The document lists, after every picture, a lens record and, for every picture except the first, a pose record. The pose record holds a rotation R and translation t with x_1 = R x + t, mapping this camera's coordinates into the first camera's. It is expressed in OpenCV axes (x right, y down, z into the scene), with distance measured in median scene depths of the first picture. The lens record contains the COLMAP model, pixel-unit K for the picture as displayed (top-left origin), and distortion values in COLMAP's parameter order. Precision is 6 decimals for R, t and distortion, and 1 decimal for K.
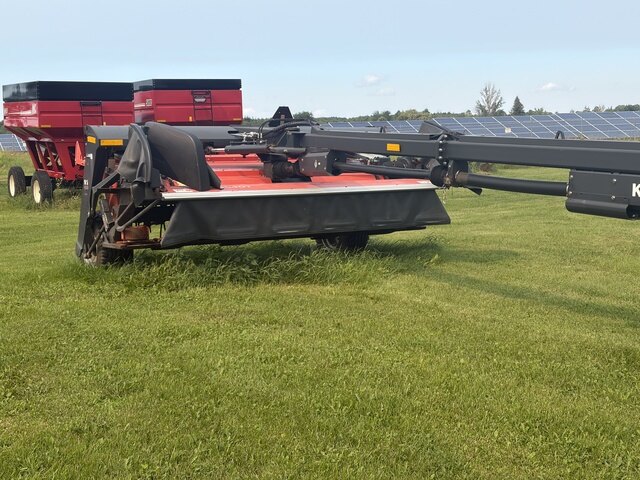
lens RADIAL K [[976.1, 0, 320.9], [0, 976.1, 239.4], [0, 0, 1]] dist [0.149515, 0.000000]
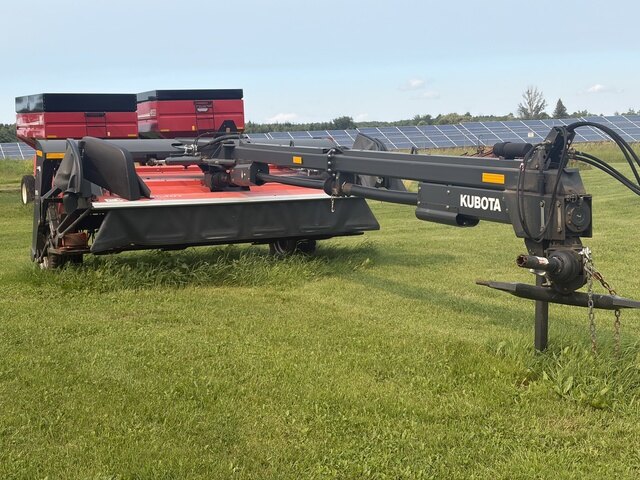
lens RADIAL K [[976.1, 0, 318.7], [0, 976.1, 238.6], [0, 0, 1]] dist [0.149515, 0.000000]
pose [[0.998956, -0.002950, -0.045577, 0.121008], [0.002703, 0.999981, -0.005464, -0.000686], [0.045592, 0.005335, 0.998946, -0.067442]]
